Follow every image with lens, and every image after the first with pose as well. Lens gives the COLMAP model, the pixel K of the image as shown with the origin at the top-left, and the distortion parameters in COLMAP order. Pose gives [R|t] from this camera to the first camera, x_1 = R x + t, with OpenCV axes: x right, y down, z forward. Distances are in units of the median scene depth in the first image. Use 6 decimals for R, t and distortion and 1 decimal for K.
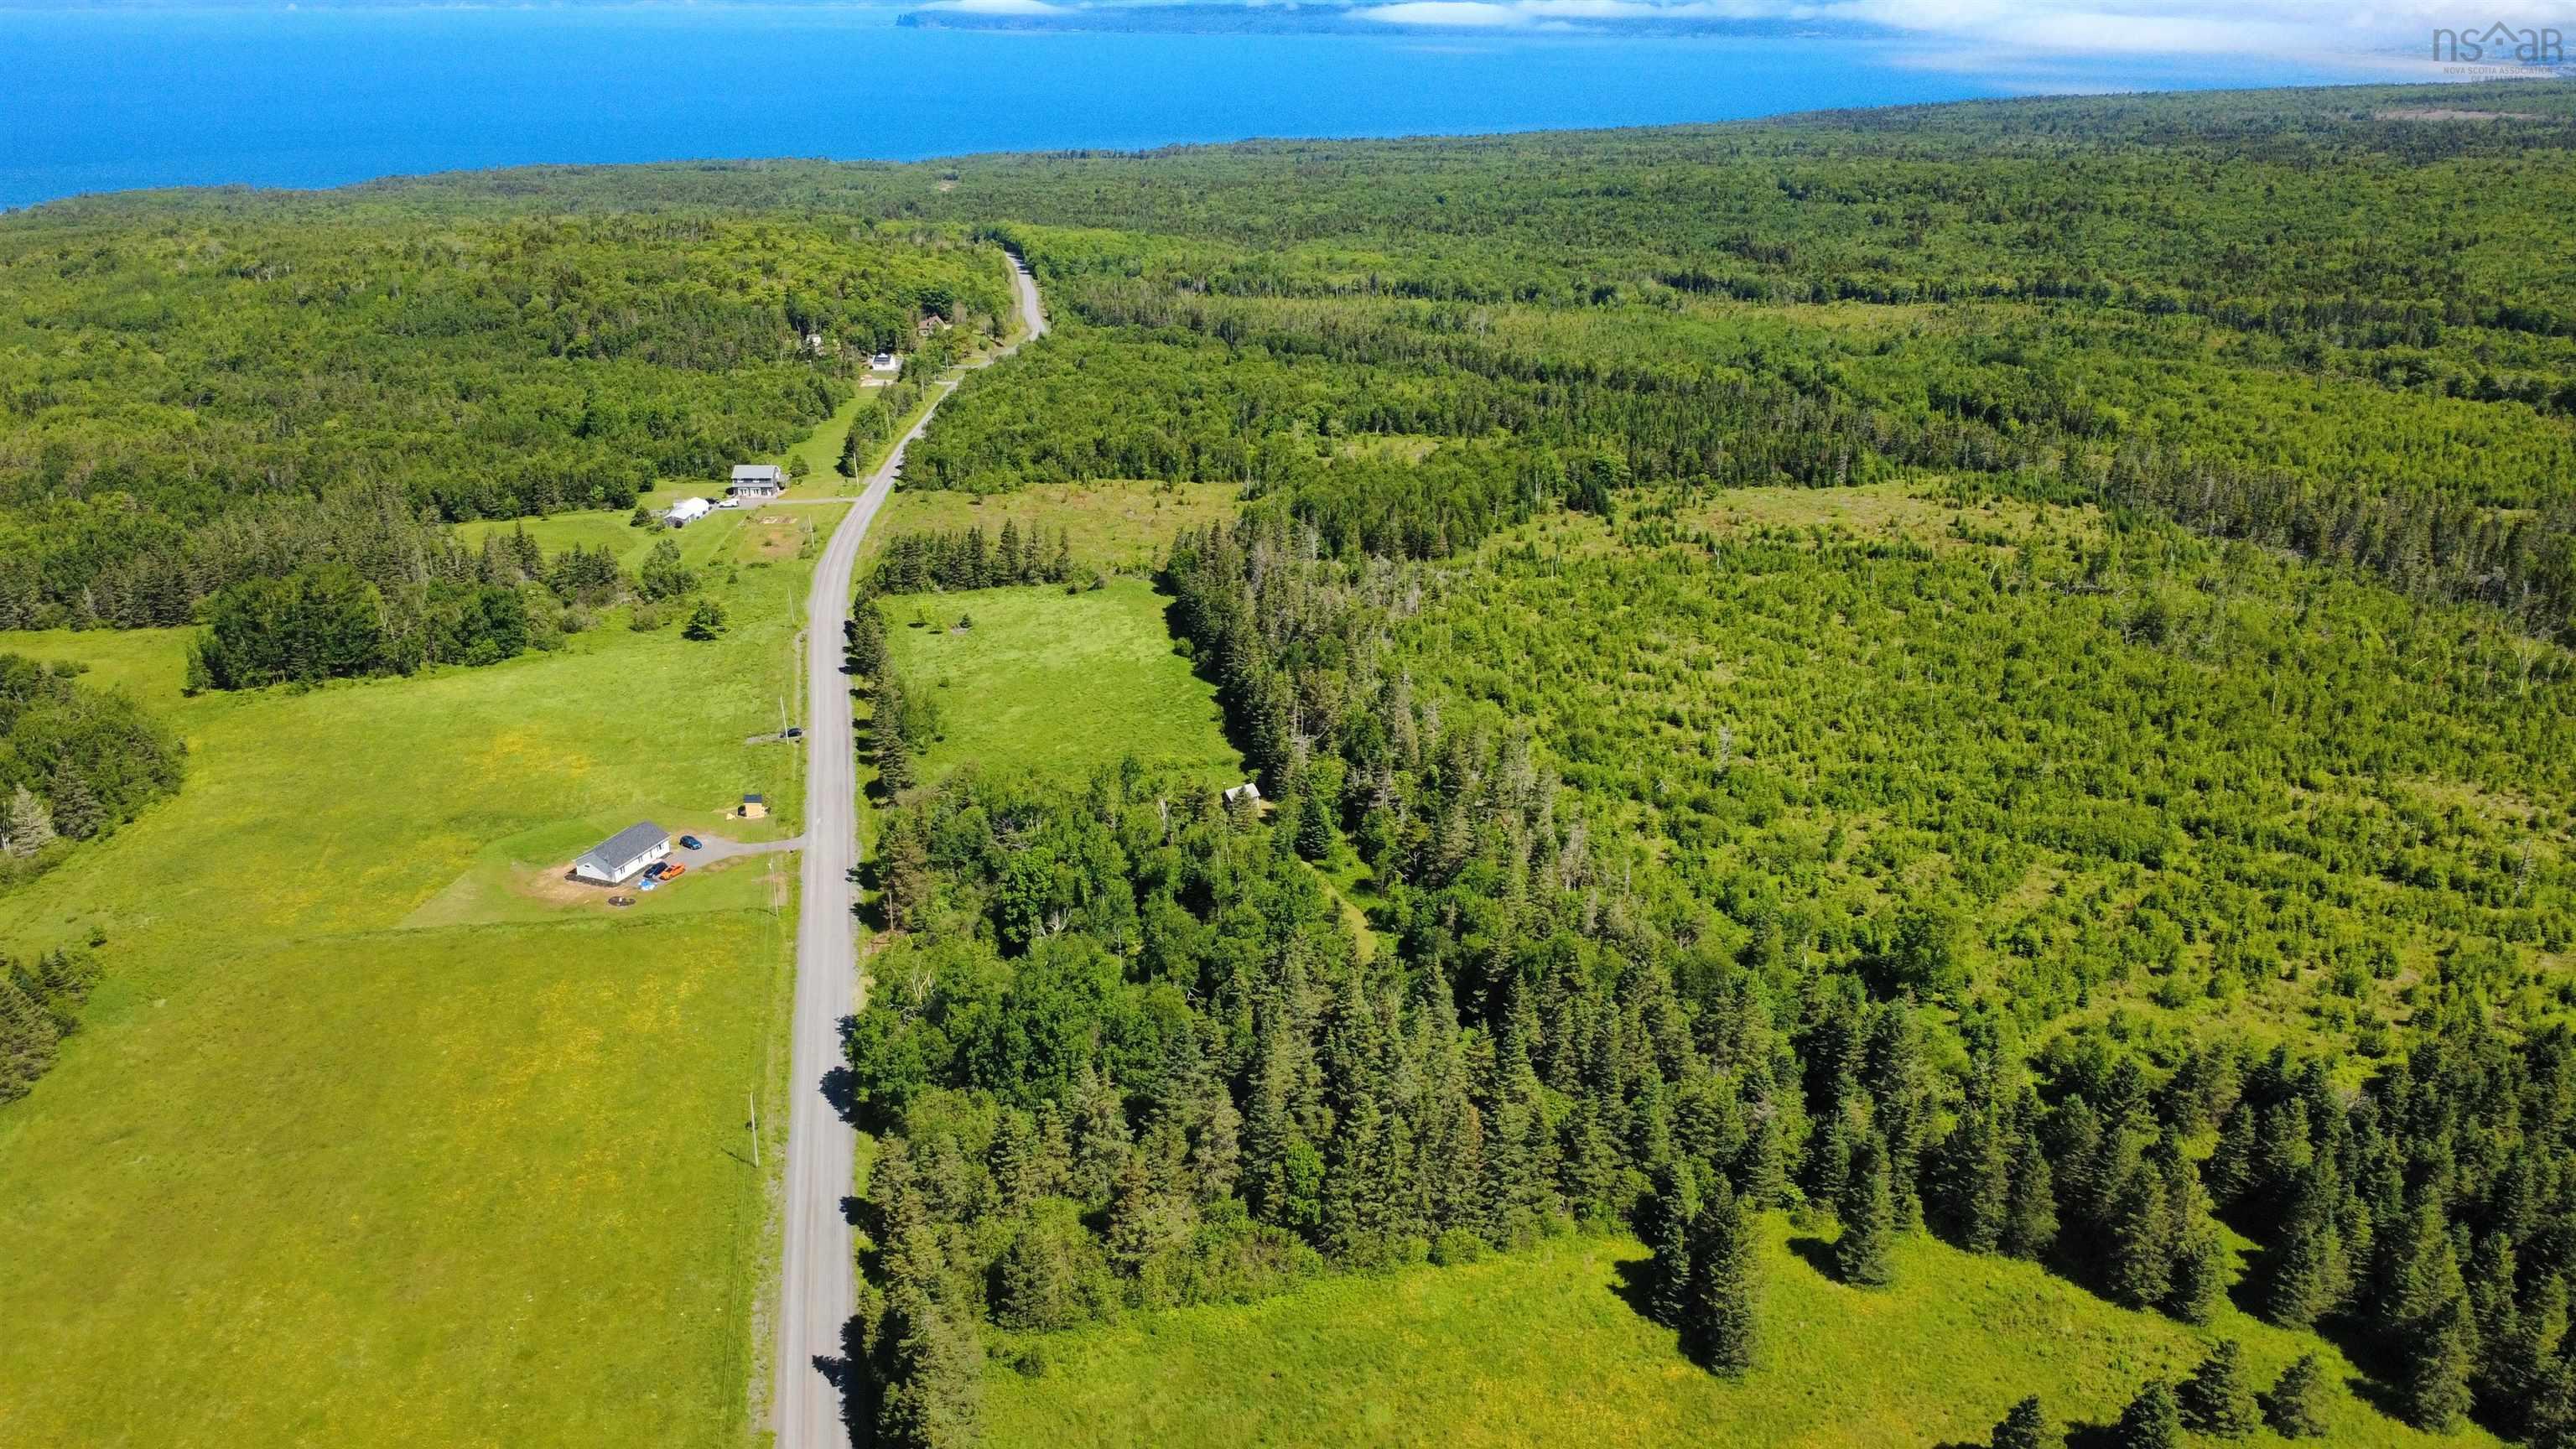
lens RADIAL K [[1877.2, 0, 1288.0], [0, 1877.2, 724.5], [0, 0, 1]] dist [0.000993, 0.001286]
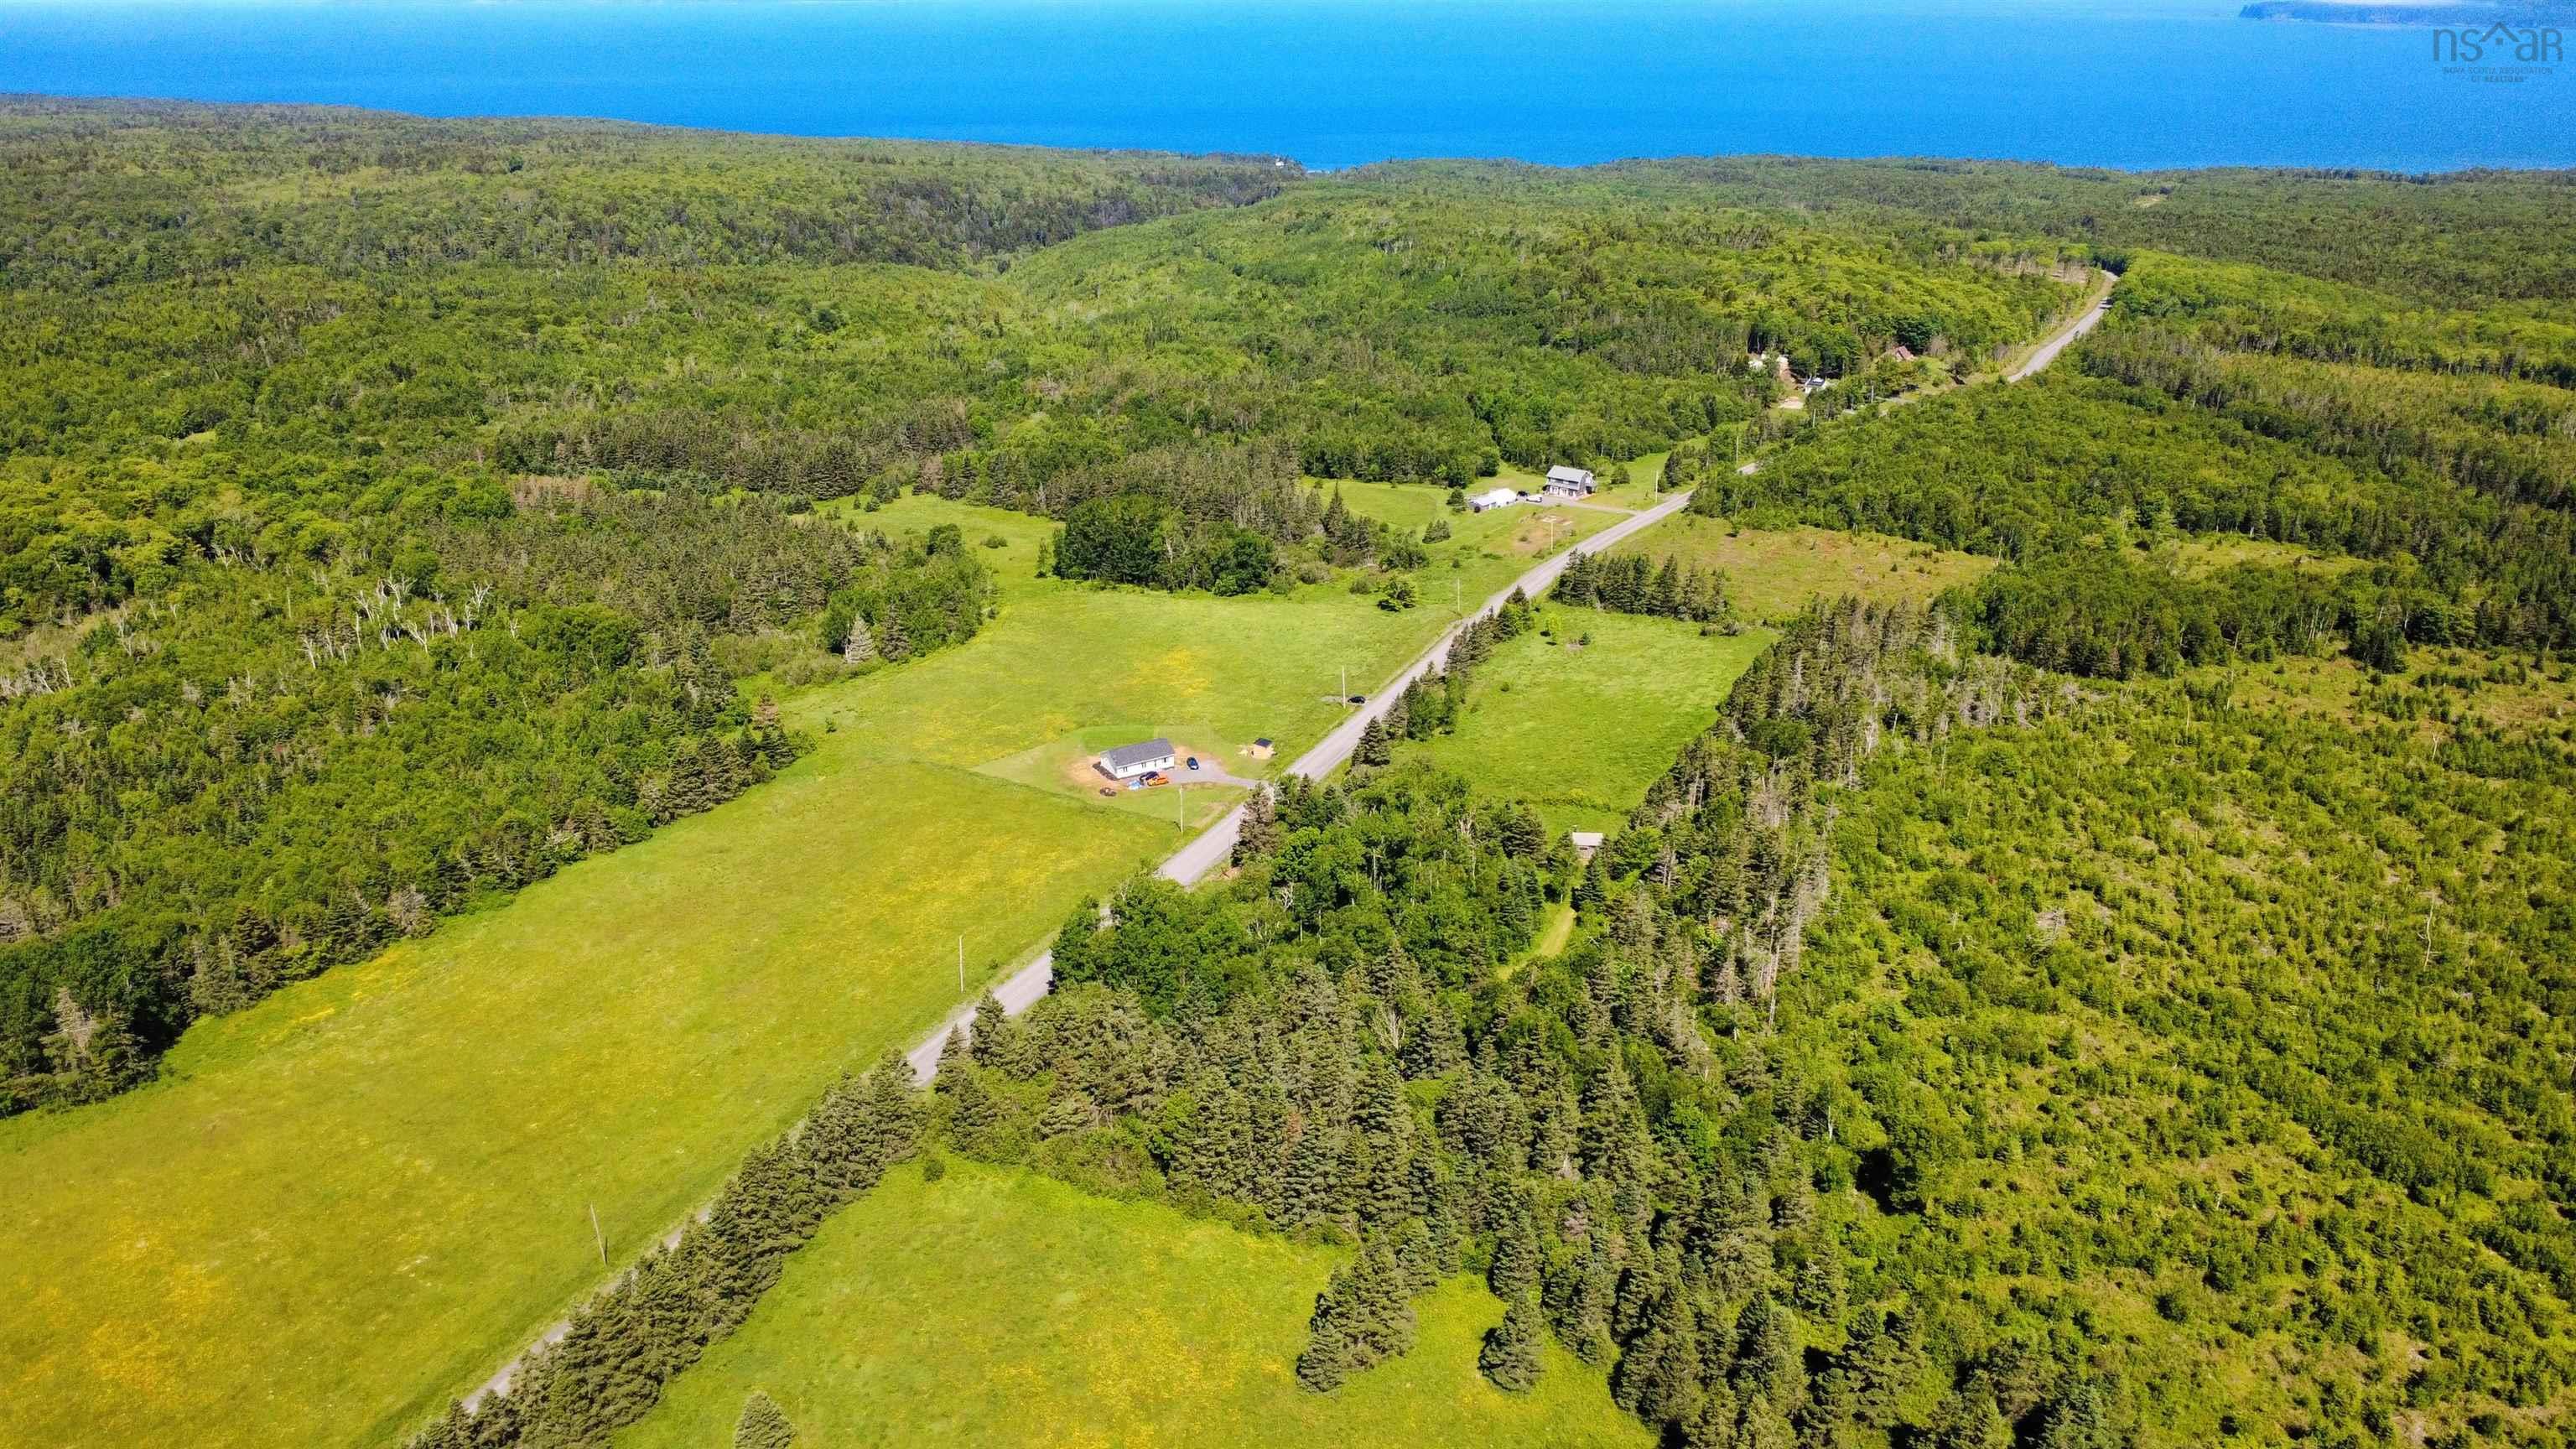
lens RADIAL K [[1877.2, 0, 1288.0], [0, 1877.2, 724.5], [0, 0, 1]] dist [0.000993, 0.001286]
pose [[0.793674, 0.225594, -0.564969, 0.297378], [-0.221018, 0.972169, 0.077702, -0.050363], [0.566774, 0.063198, 0.821446, 0.014170]]
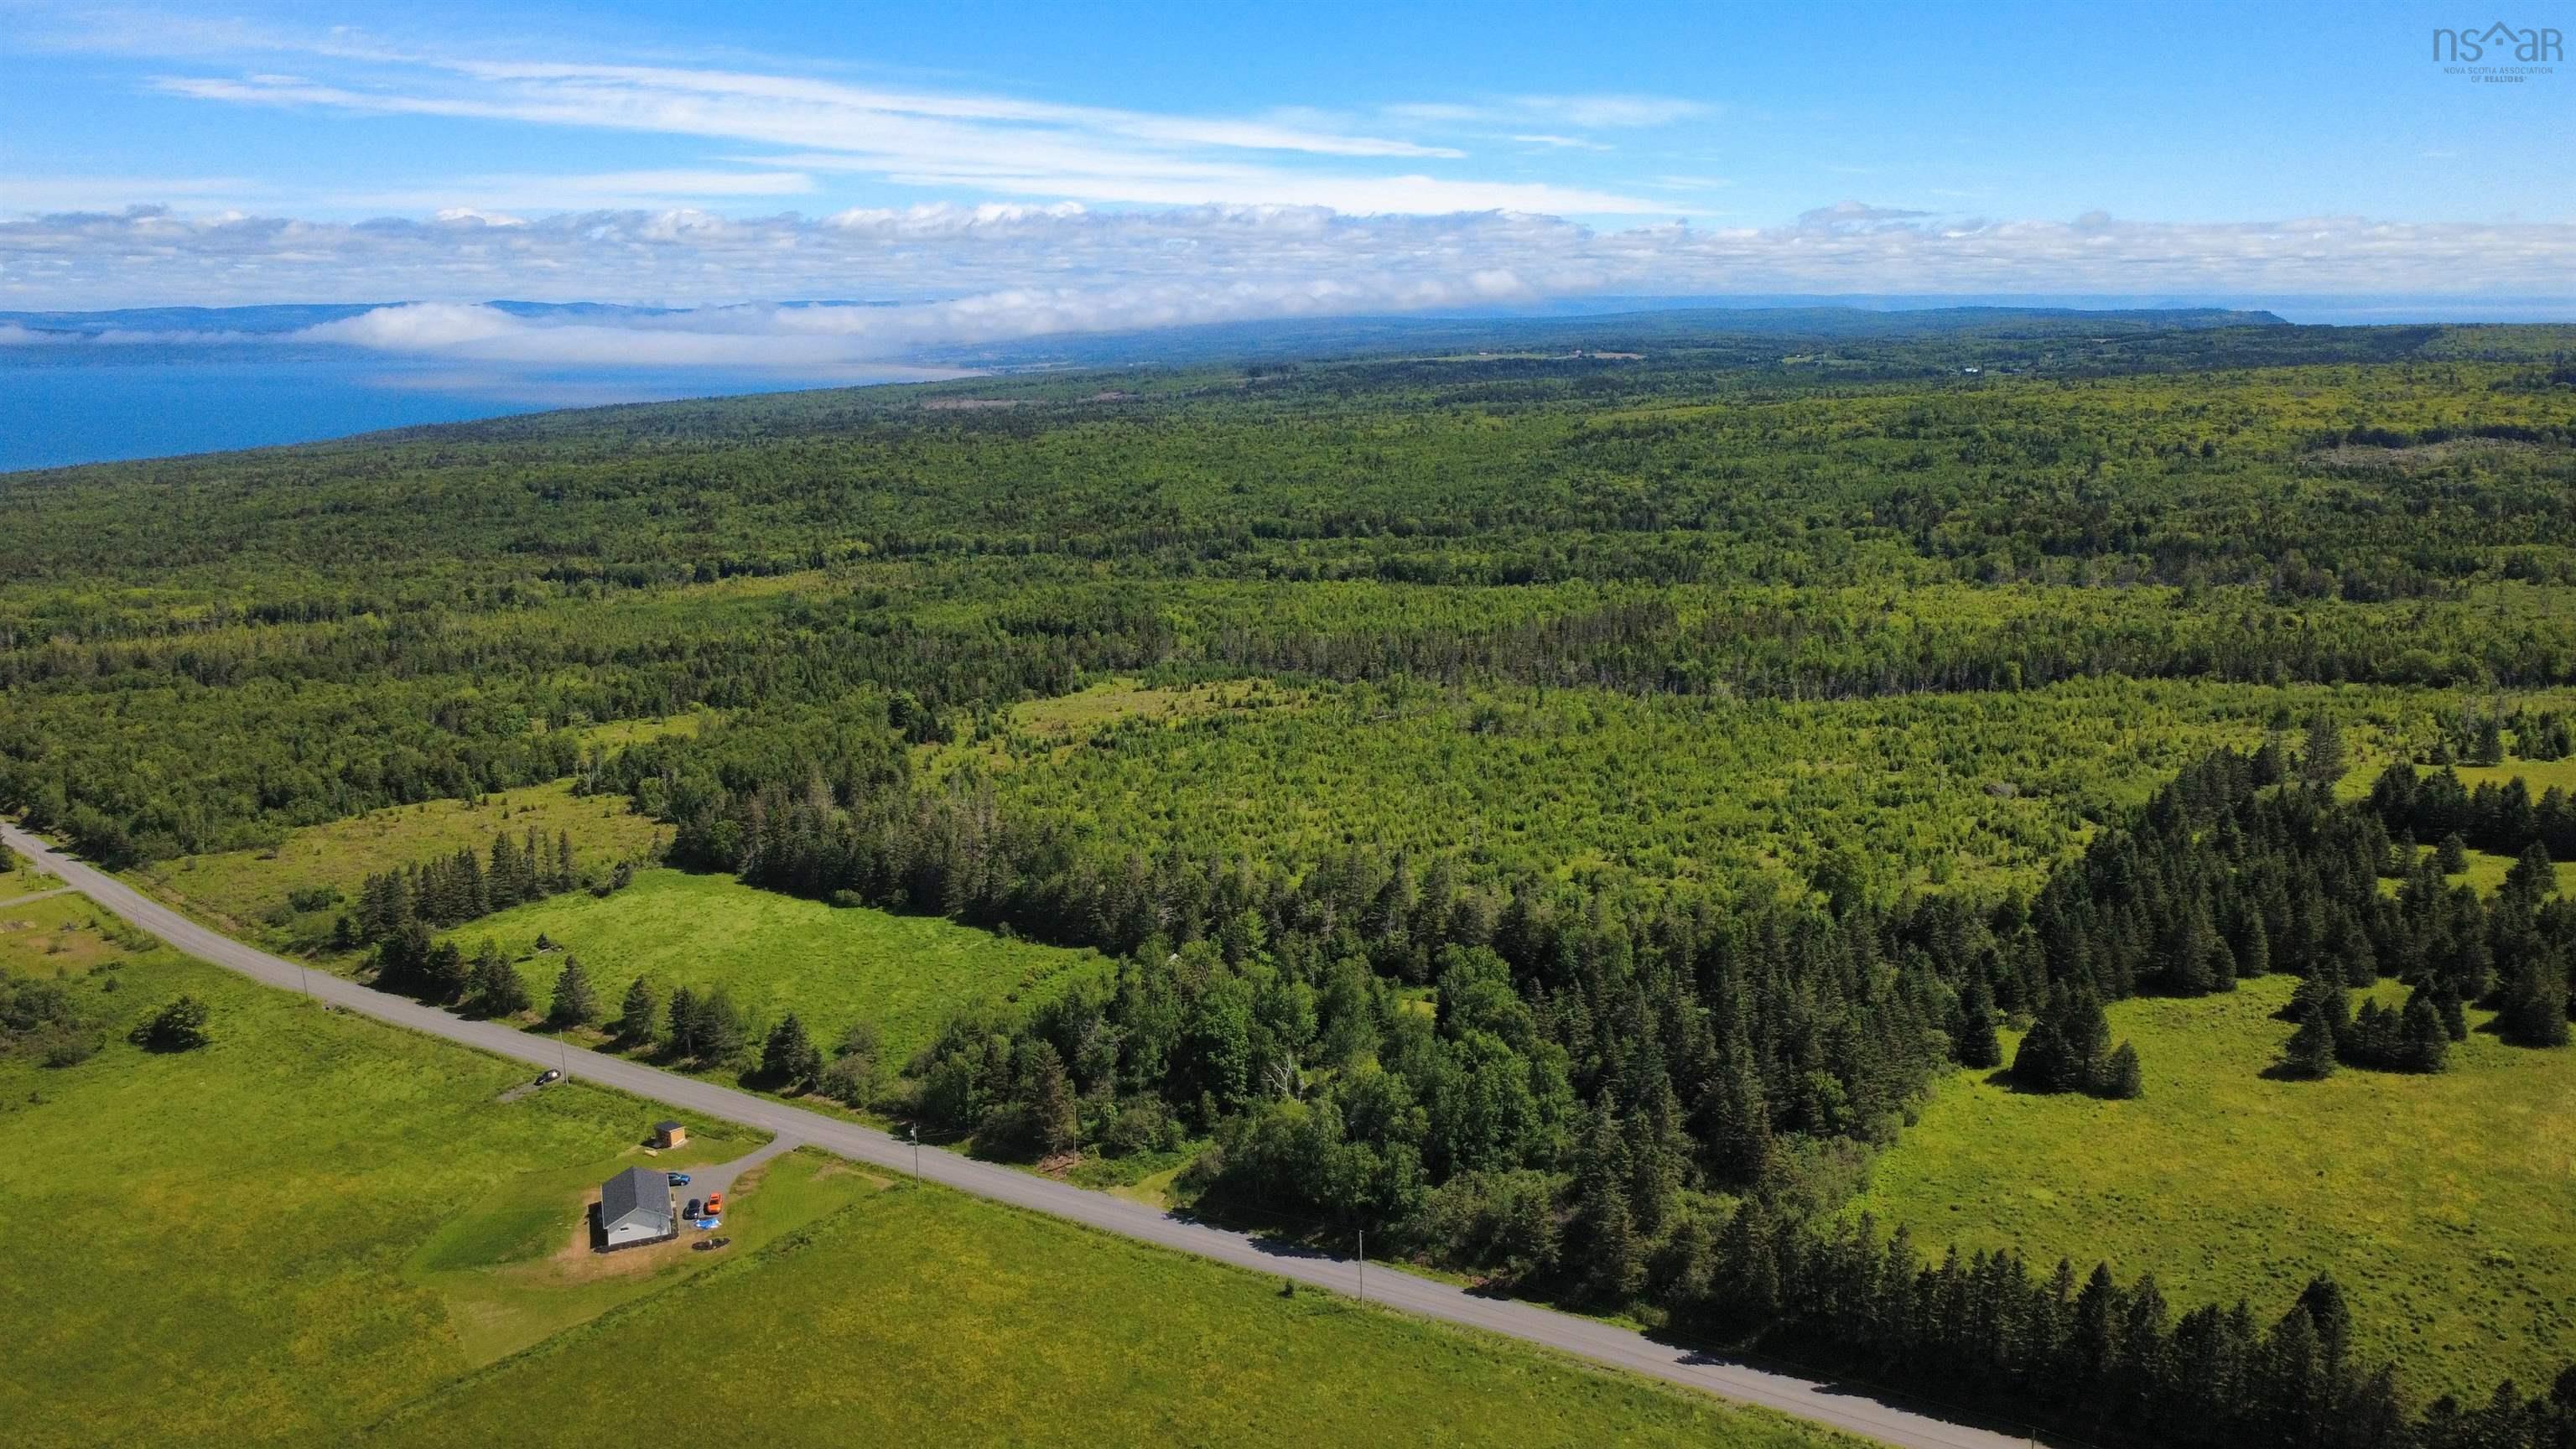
lens RADIAL K [[1877.2, 0, 1288.0], [0, 1877.2, 724.5], [0, 0, 1]] dist [0.000993, 0.001286]
pose [[0.722358, -0.154074, 0.674136, -0.467172], [0.259079, 0.964158, -0.057253, -0.011078], [-0.641153, 0.216012, 0.736385, 0.099765]]
